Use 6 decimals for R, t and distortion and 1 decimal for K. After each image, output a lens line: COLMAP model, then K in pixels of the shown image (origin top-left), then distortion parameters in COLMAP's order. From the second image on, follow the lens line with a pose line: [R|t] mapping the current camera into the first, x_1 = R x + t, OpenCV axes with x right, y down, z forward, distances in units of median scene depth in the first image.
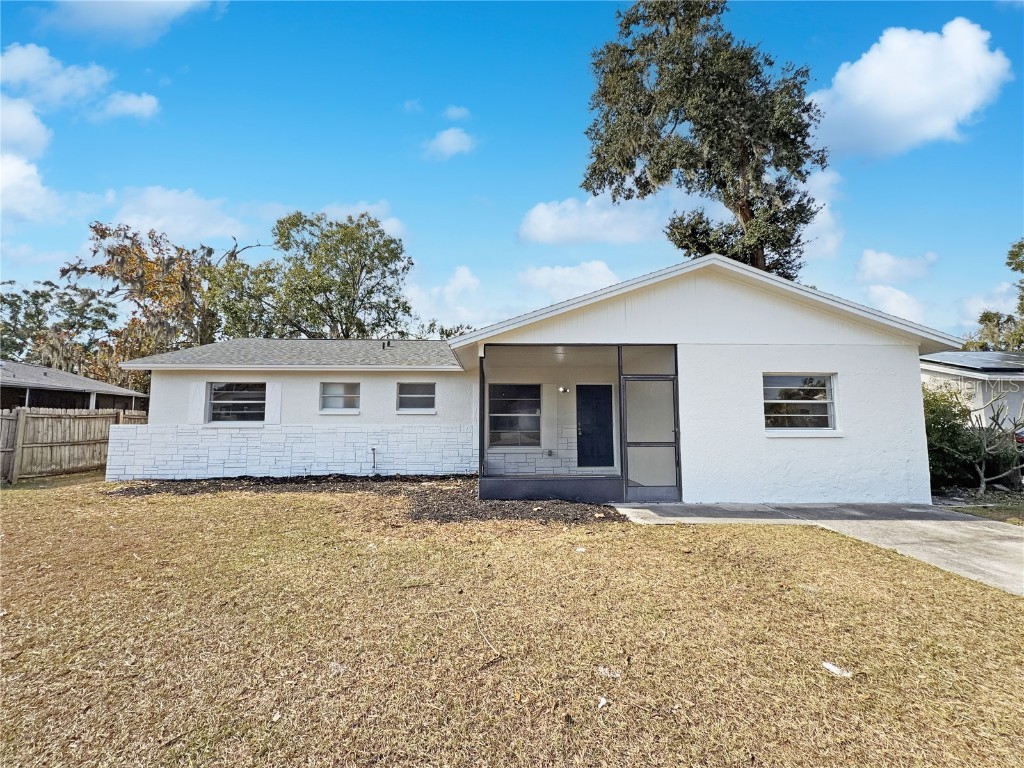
lens RADIAL K [[411.0, 0, 512.0], [0, 411.0, 384.0], [0, 0, 1]] dist [-0.000336, 0.000223]
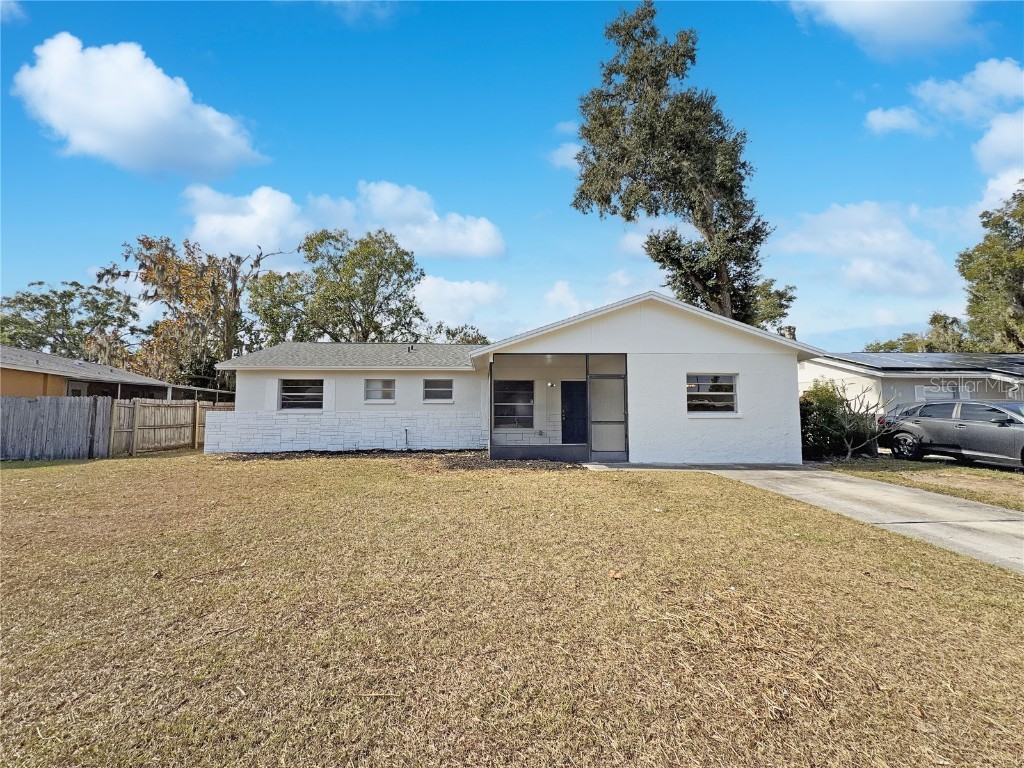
lens RADIAL K [[411.0, 0, 512.0], [0, 411.0, 384.0], [0, 0, 1]] dist [-0.000336, 0.000223]
pose [[0.999981, 0.000195, 0.006188, -0.006571], [-0.000288, 0.999887, 0.015033, -0.007529], [-0.006184, -0.015035, 0.999868, -0.285953]]
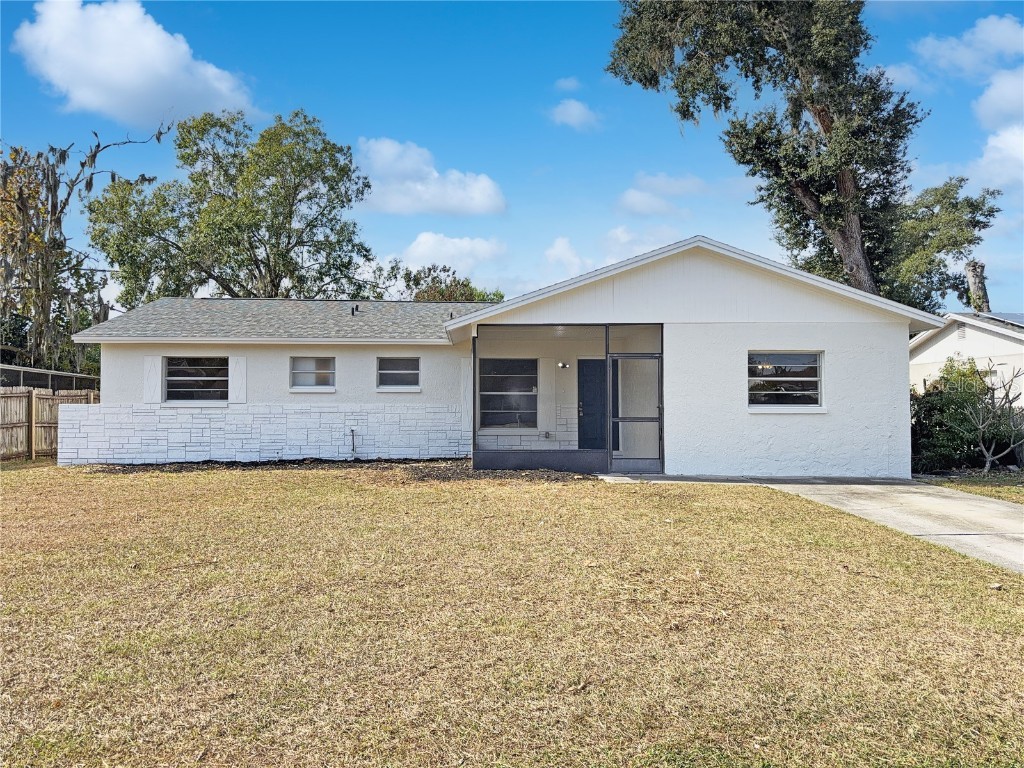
lens RADIAL K [[719.5, 0, 512.0], [0, 719.5, 384.0], [0, 0, 1]] dist [0.095594, -0.129799]
pose [[1.000000, 0.000587, 0.000391, 0.013338], [-0.000607, 0.998540, 0.054017, -0.028058], [-0.000359, -0.054018, 0.998540, -0.535550]]
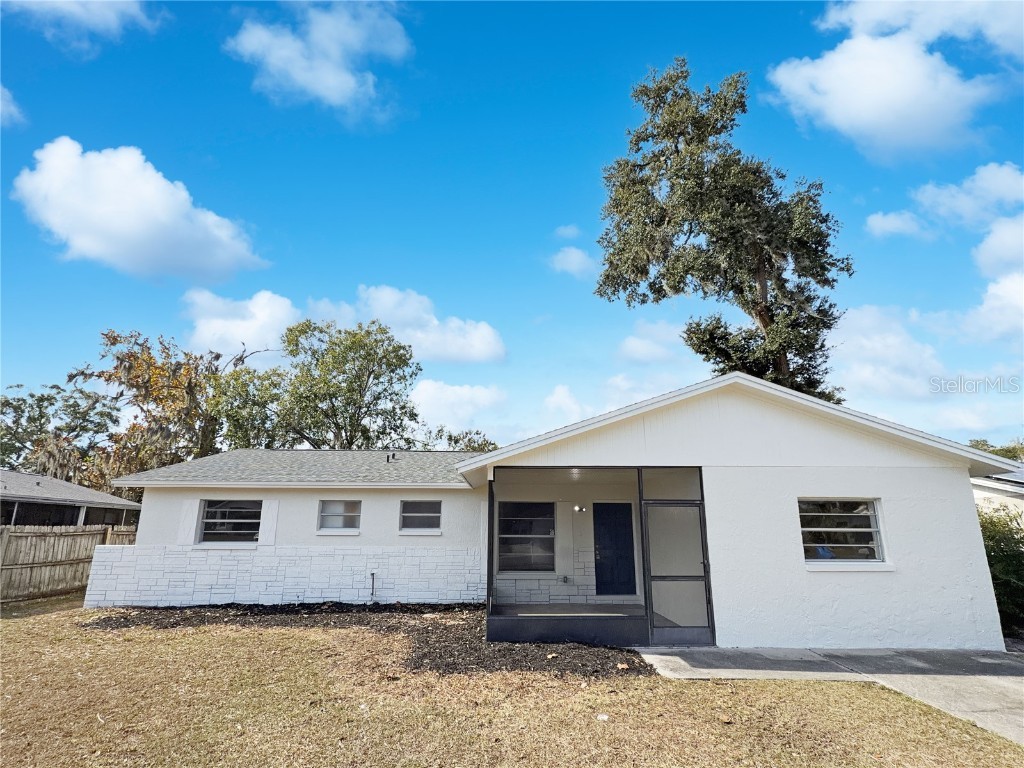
lens RADIAL K [[433.9, 0, 513.8], [0, 433.9, 436.7], [0, 0, 1]] dist [-0.001414, 0.000639]
pose [[0.999739, 0.000478, -0.022833, 0.000349], [-0.003115, 0.993291, -0.115603, -0.031975], [0.022625, 0.115644, 0.993033, 0.007923]]
